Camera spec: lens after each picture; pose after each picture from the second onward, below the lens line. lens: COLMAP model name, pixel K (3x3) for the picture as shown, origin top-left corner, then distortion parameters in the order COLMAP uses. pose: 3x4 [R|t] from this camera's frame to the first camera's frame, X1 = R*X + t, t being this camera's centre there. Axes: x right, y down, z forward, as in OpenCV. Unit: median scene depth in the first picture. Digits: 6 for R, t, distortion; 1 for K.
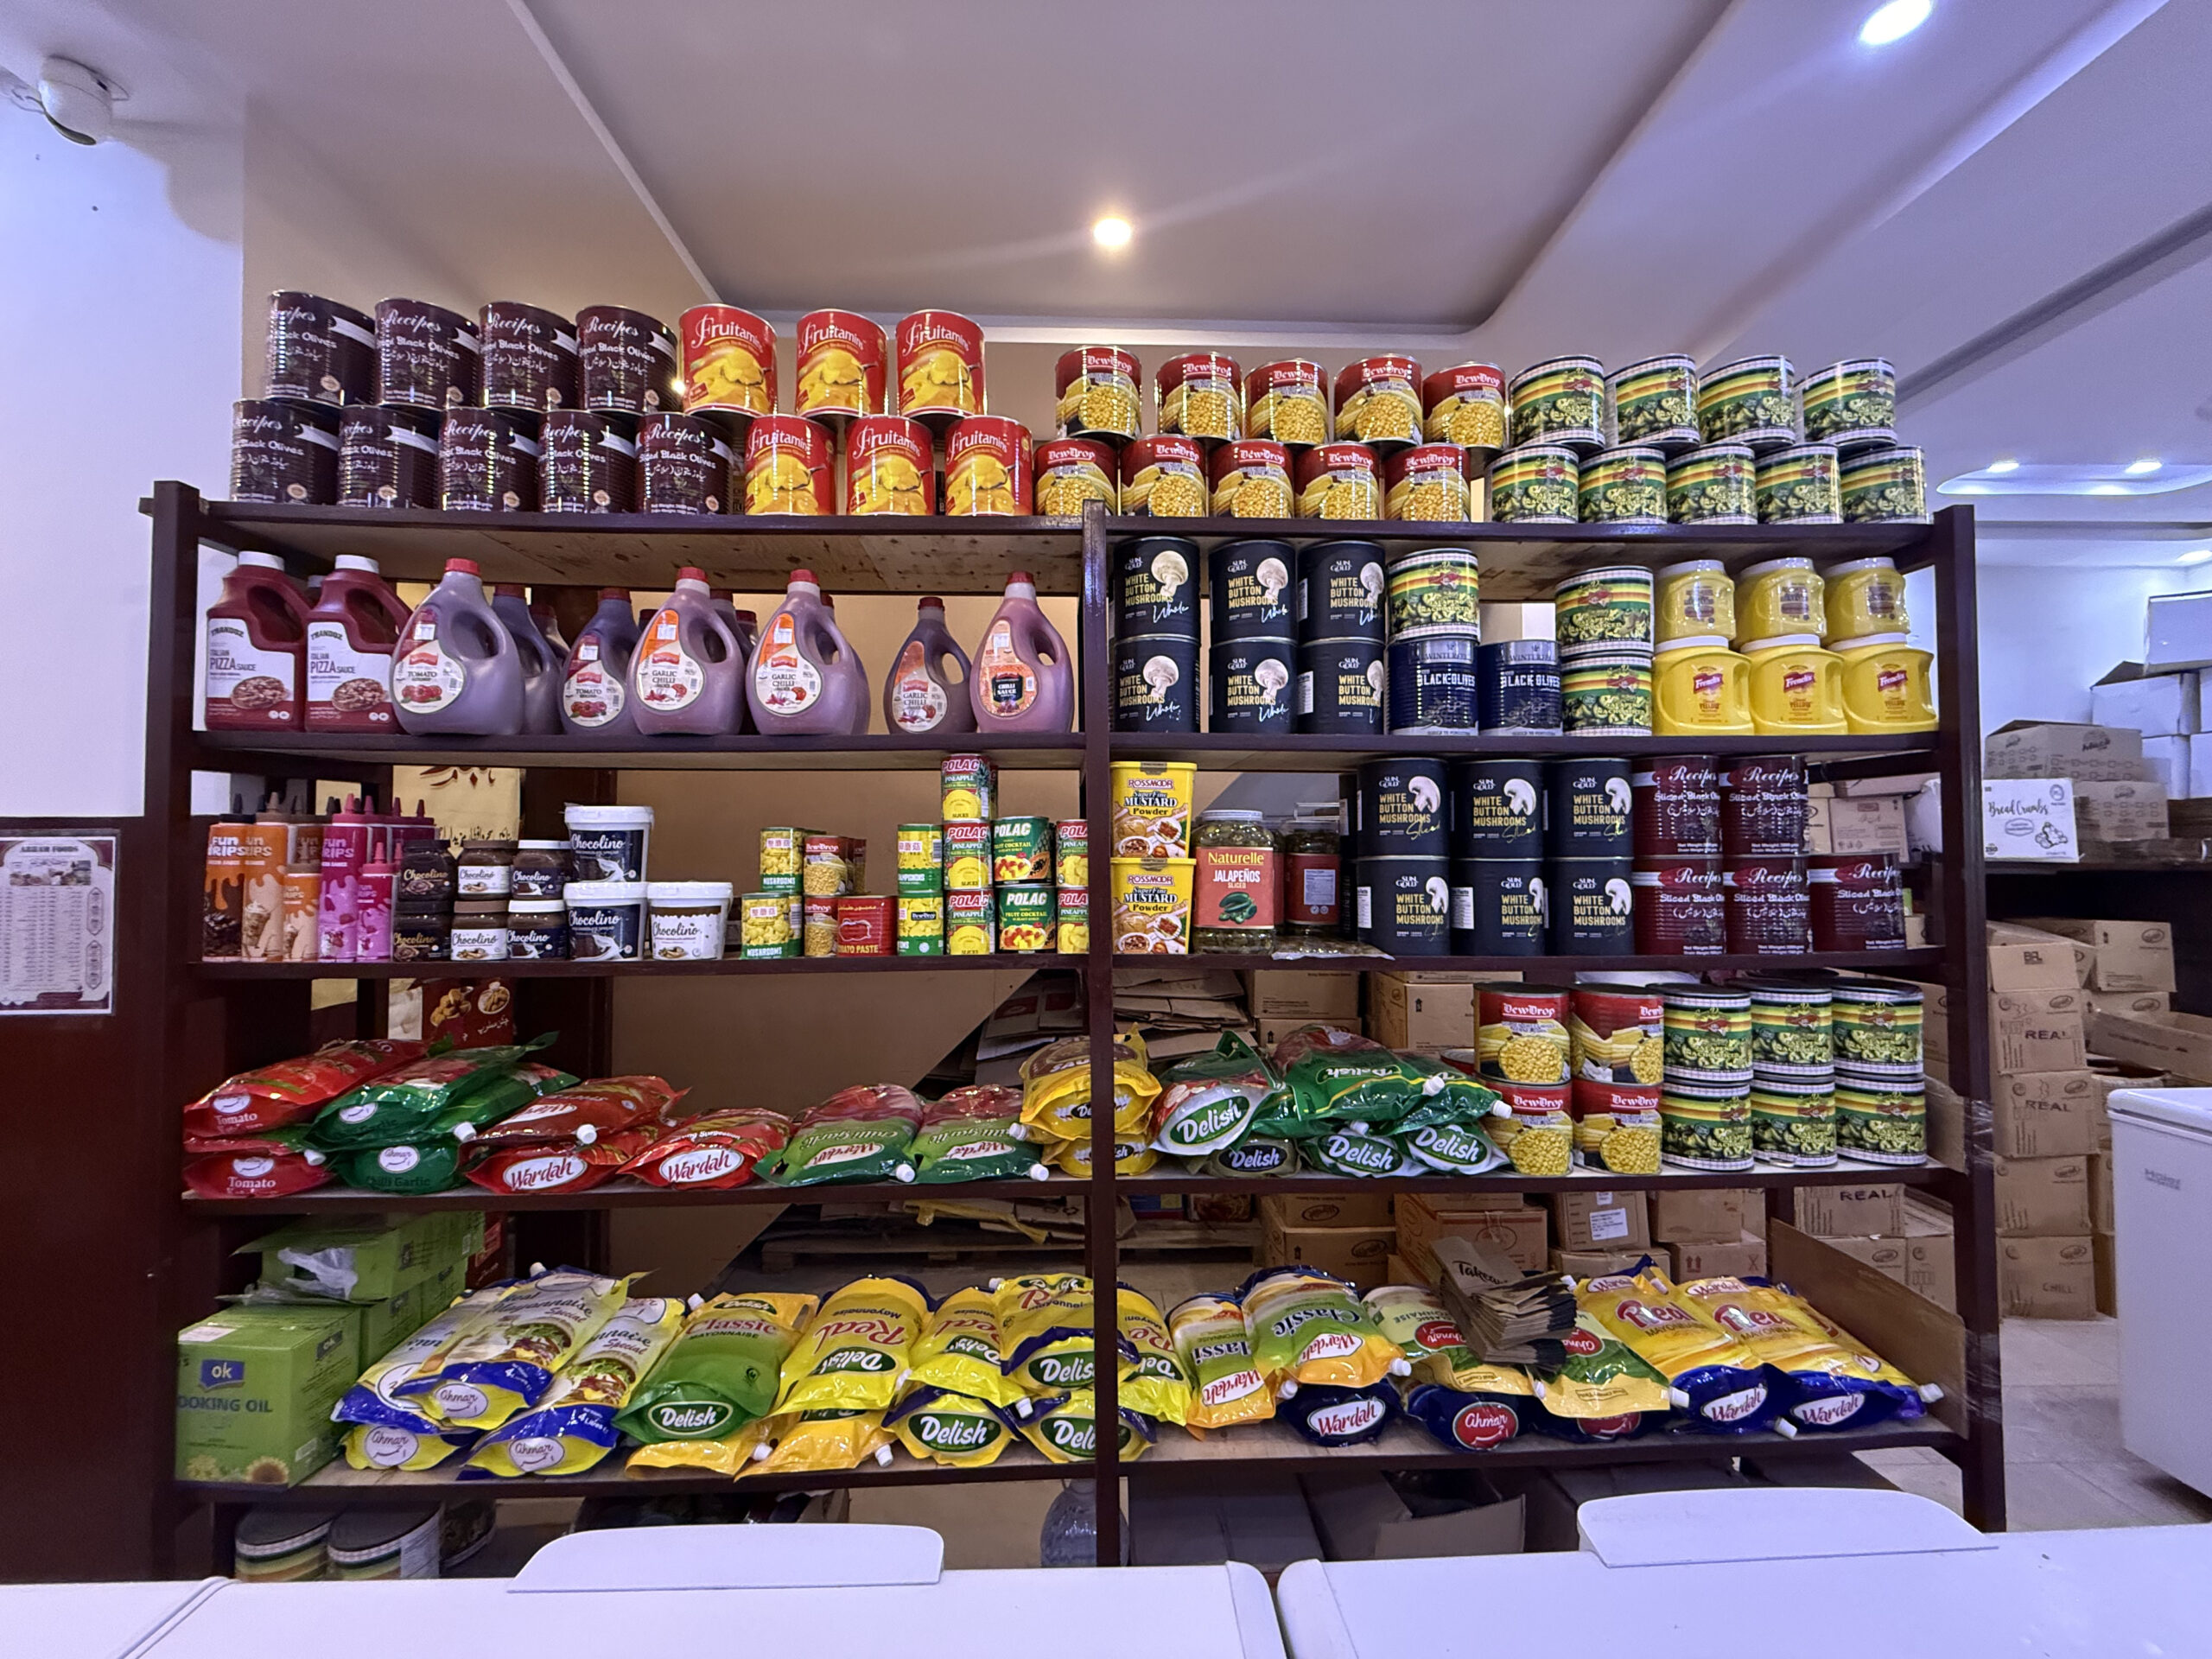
lens RADIAL K [[883.9, 0, 1098.9], [0, 883.9, 827.1], [0, 0, 1]] dist [-0.000725, 0.000127]
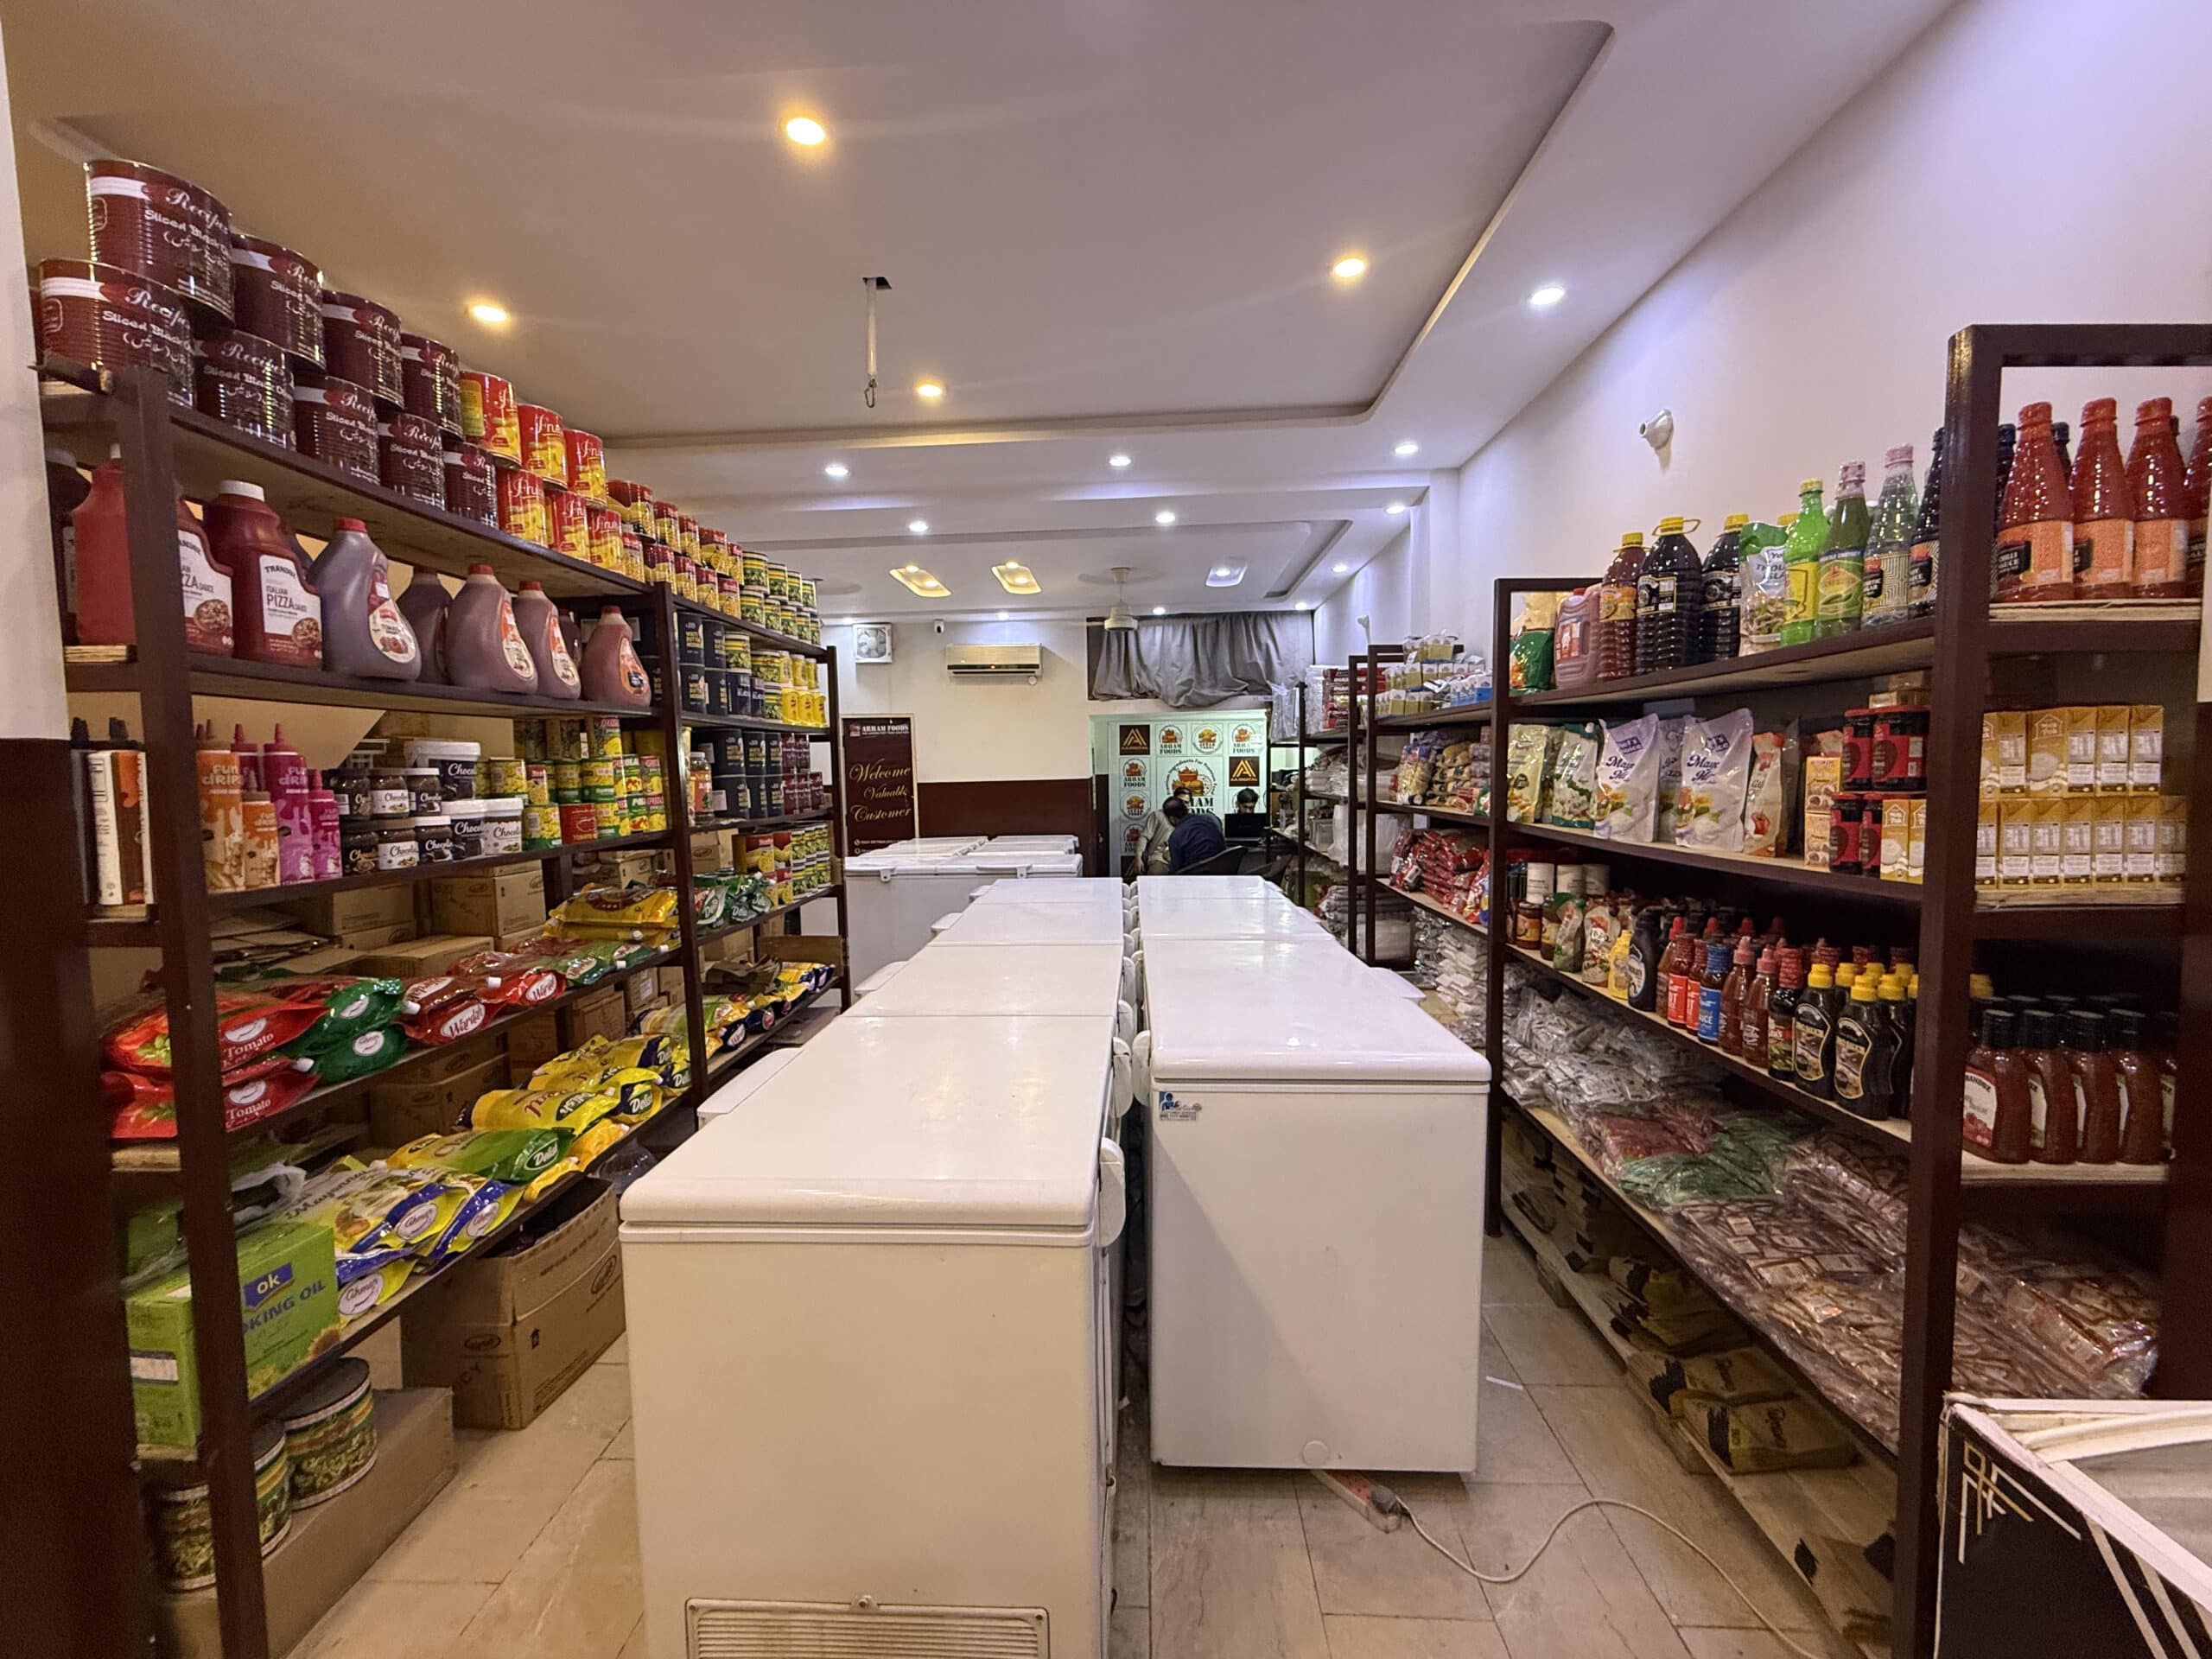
lens RADIAL K [[882.1, 0, 1099.0], [0, 882.1, 827.3], [0, 0, 1]] dist [-0.000479, -0.000099]
pose [[0.075653, -0.068689, 0.994766, -1.764321], [-0.004442, 0.997591, 0.069222, 0.007326], [-0.997124, -0.009656, 0.075166, -0.038550]]
